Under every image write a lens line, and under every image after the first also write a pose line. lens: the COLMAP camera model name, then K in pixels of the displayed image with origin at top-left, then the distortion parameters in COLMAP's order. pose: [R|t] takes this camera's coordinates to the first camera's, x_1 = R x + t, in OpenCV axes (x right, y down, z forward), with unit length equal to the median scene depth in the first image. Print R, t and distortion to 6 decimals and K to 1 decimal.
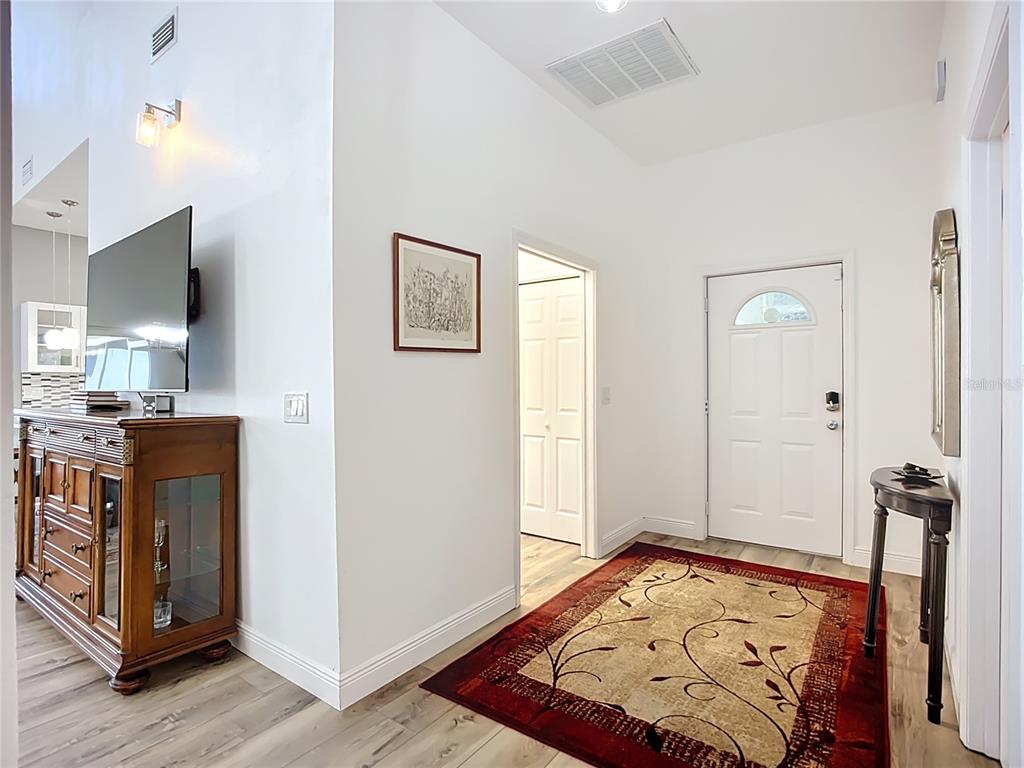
lens RADIAL K [[541.6, 0, 507.9], [0, 541.6, 387.2], [0, 0, 1]] dist [-0.038285, 0.019014]
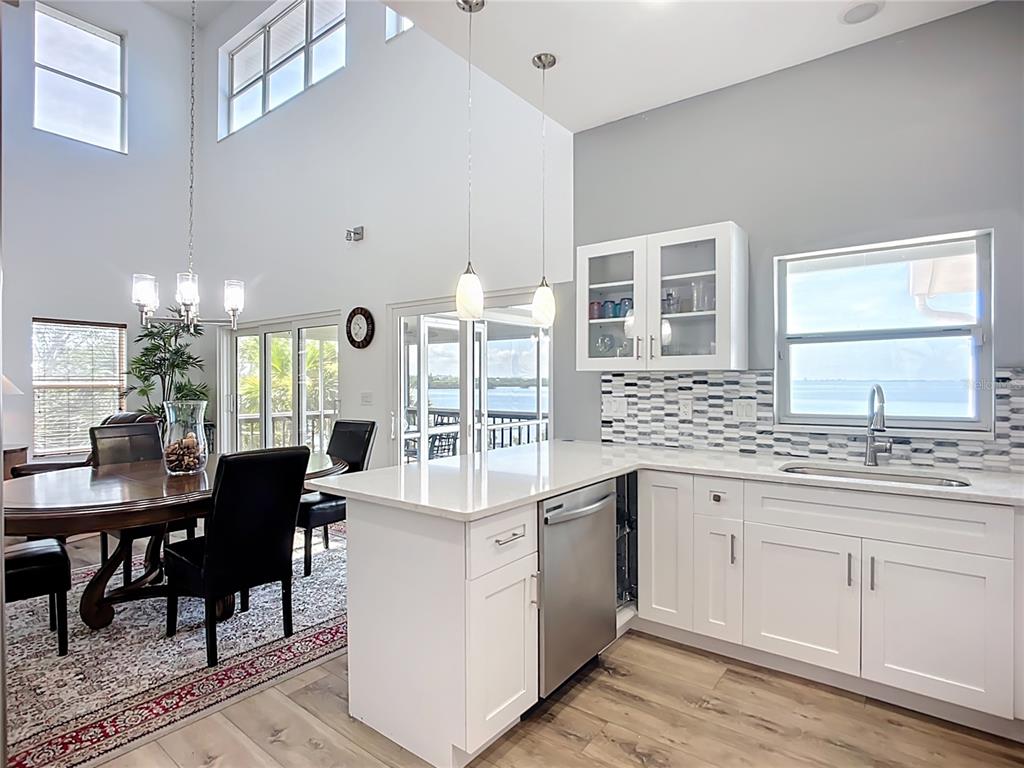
lens RADIAL K [[540.7, 0, 512.0], [0, 540.7, 384.0], [0, 0, 1]] dist [-0.017094, 0.001950]
pose [[-0.024748, 0.010180, -0.999642, -0.304445], [-0.007689, 0.999917, 0.010373, -0.019413], [0.999664, 0.007943, -0.024667, 0.894325]]
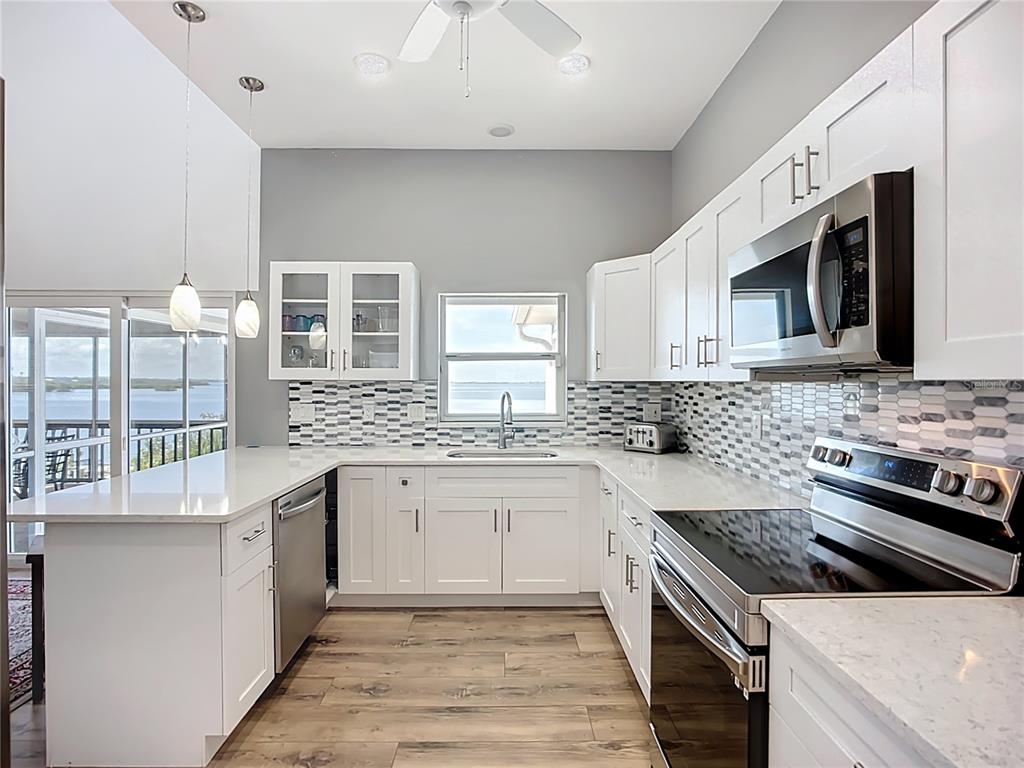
lens RADIAL K [[541.6, 0, 507.9], [0, 541.6, 387.2], [0, 0, 1]] dist [-0.038285, 0.019014]
pose [[0.598866, 0.012235, -0.800756, -0.242108], [-0.012023, 0.999908, 0.006286, -0.025945], [0.800759, 0.005864, 0.598958, 0.806686]]
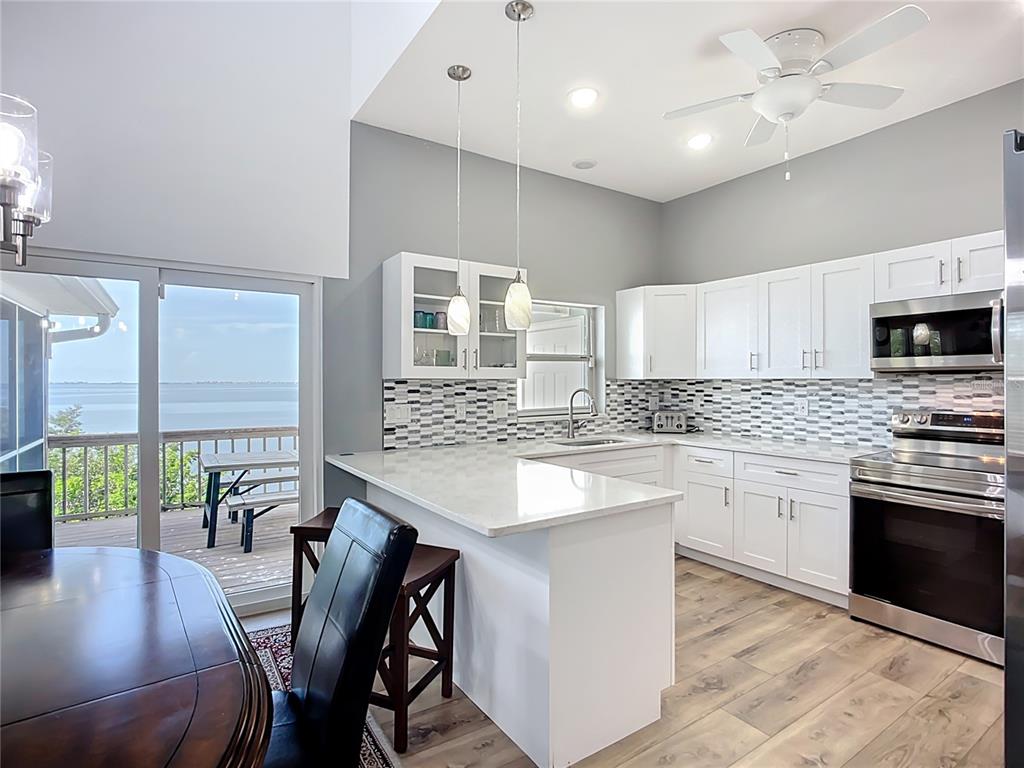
lens RADIAL K [[541.6, 0, 507.9], [0, 541.6, 387.2], [0, 0, 1]] dist [-0.038285, 0.019014]
pose [[0.937773, 0.004108, -0.347226, -0.568331], [-0.003120, 0.999989, 0.003403, -0.020937], [0.347236, -0.002108, 0.937775, 0.481439]]
